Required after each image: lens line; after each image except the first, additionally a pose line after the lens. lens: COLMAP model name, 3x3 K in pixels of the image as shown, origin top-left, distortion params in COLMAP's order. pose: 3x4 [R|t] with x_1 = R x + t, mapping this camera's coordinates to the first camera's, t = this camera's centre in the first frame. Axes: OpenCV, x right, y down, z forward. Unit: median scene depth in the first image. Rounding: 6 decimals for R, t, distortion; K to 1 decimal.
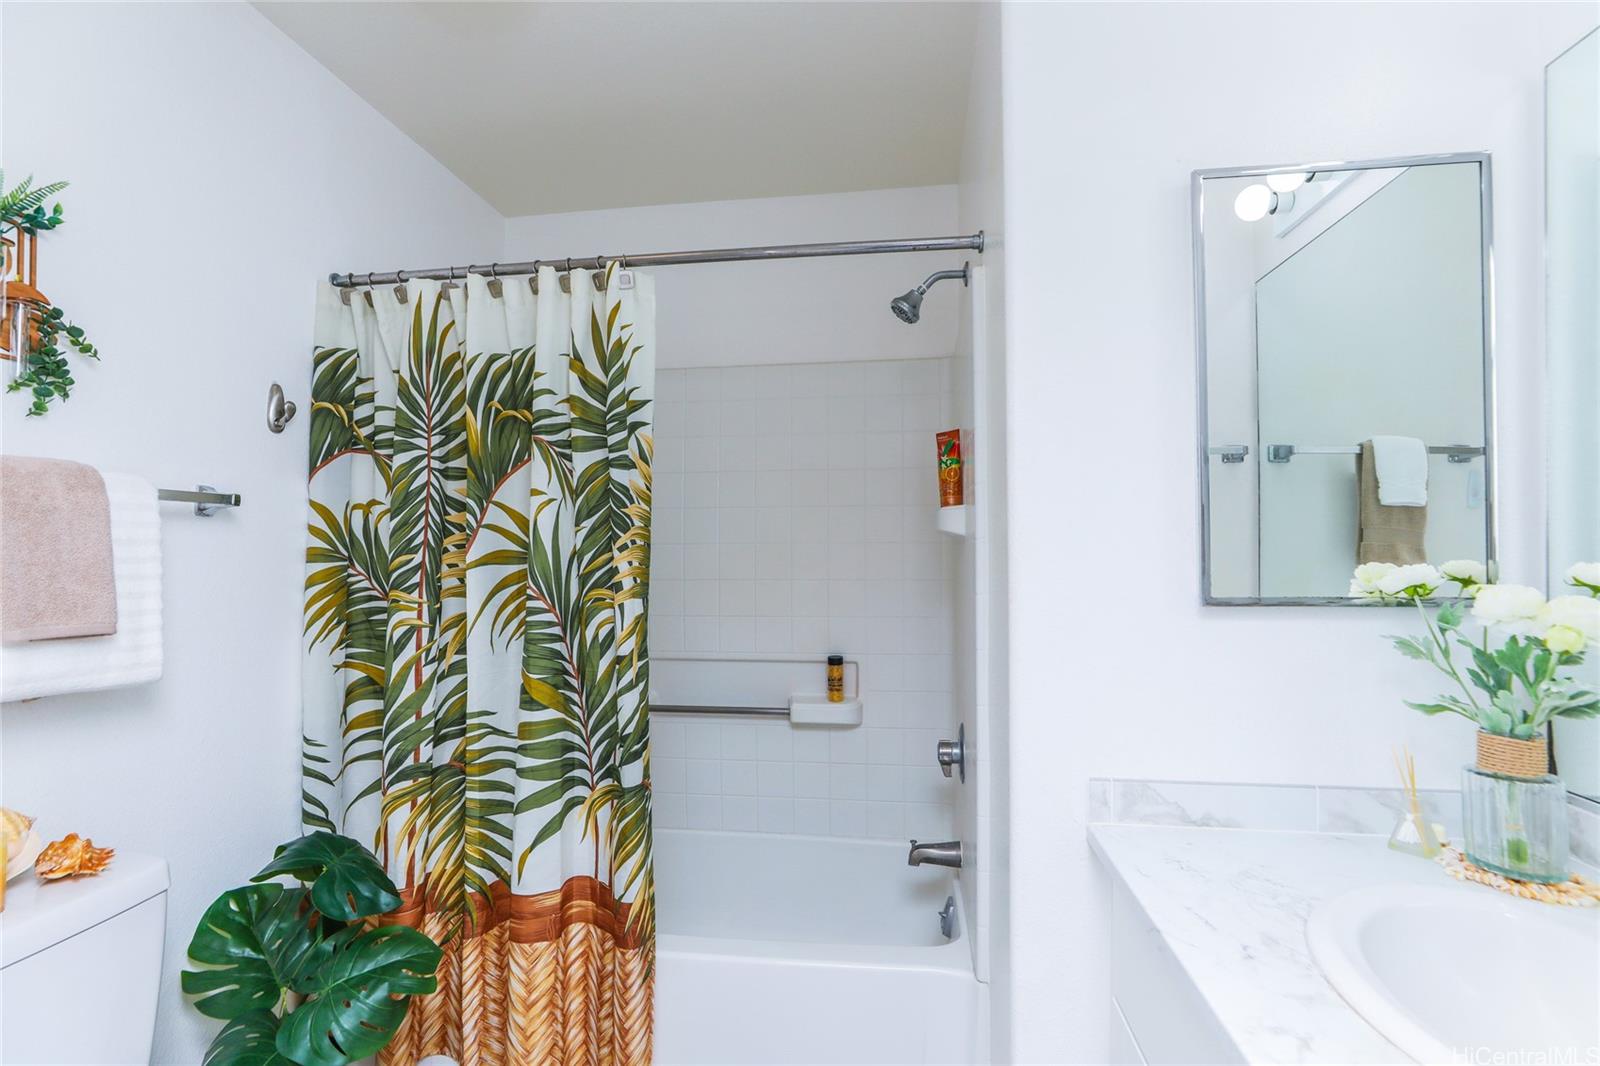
lens RADIAL K [[734.8, 0, 801.9], [0, 734.8, 543.4], [0, 0, 1]] dist [-0.016420, 0.000614]
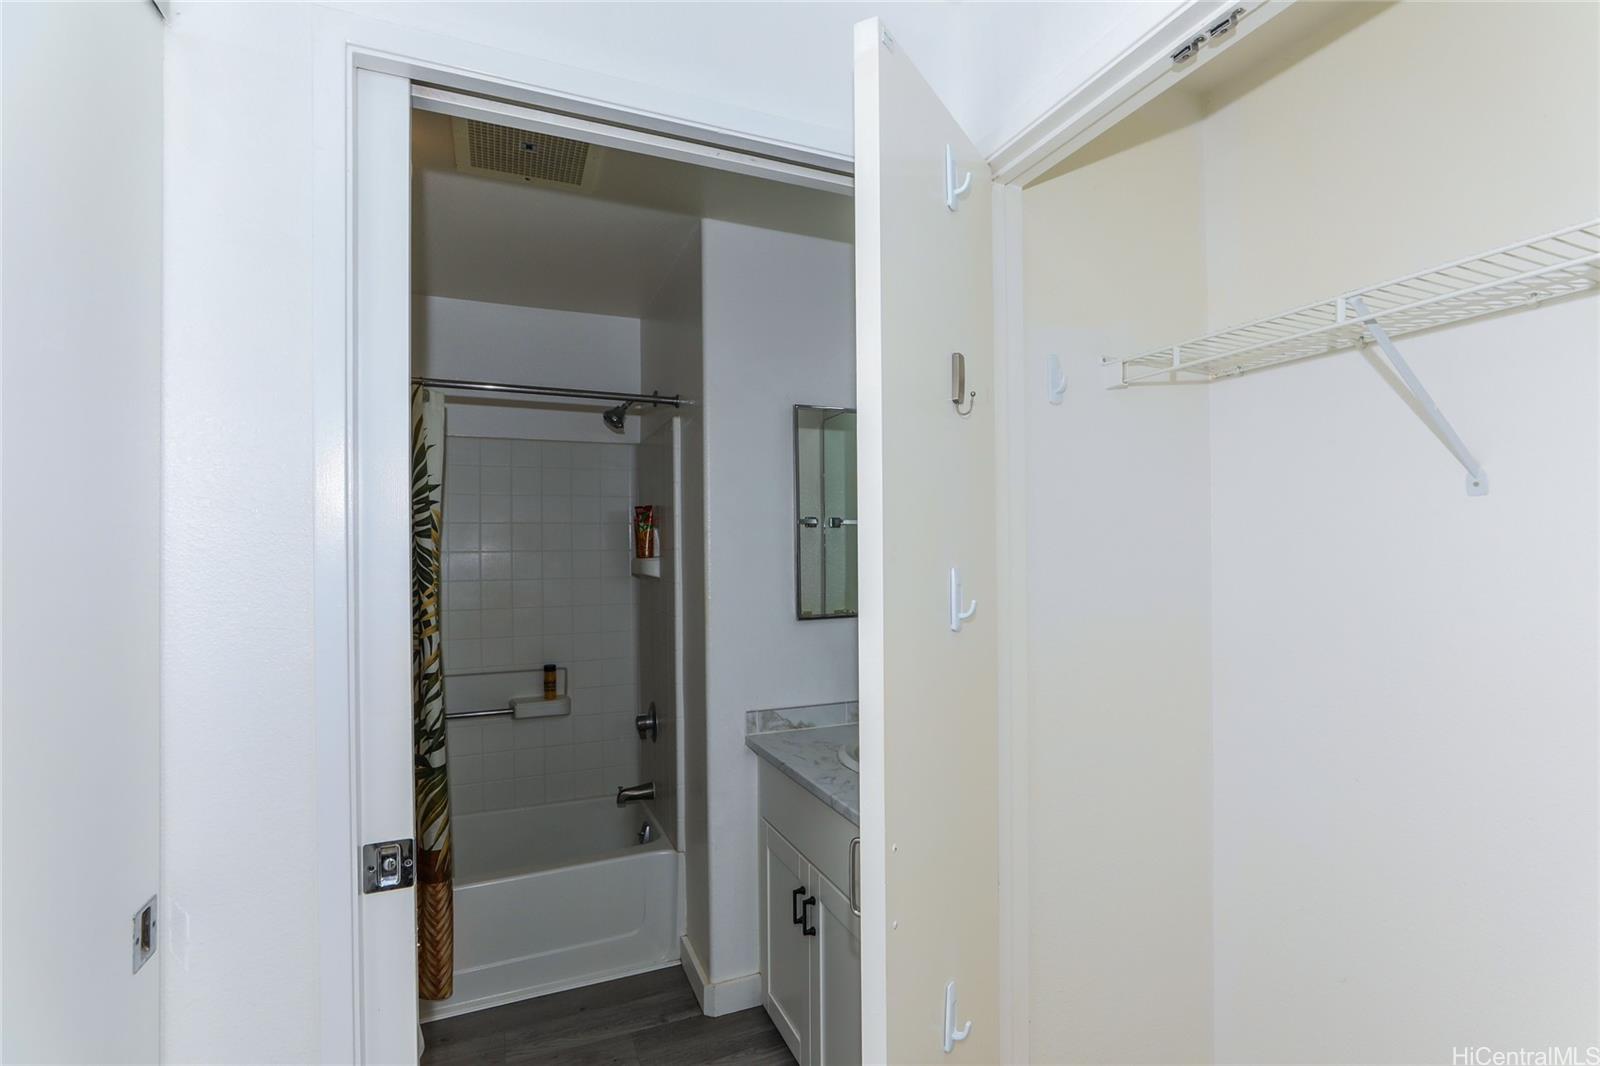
lens RADIAL K [[763.2, 0, 807.7], [0, 763.2, 542.2], [0, 0, 1]] dist [-0.002622, -0.000460]
pose [[0.864322, 0.000105, 0.502939, -0.337834], [0.002082, 0.999991, -0.003787, -0.084094], [-0.502935, 0.004320, 0.864314, -0.579873]]
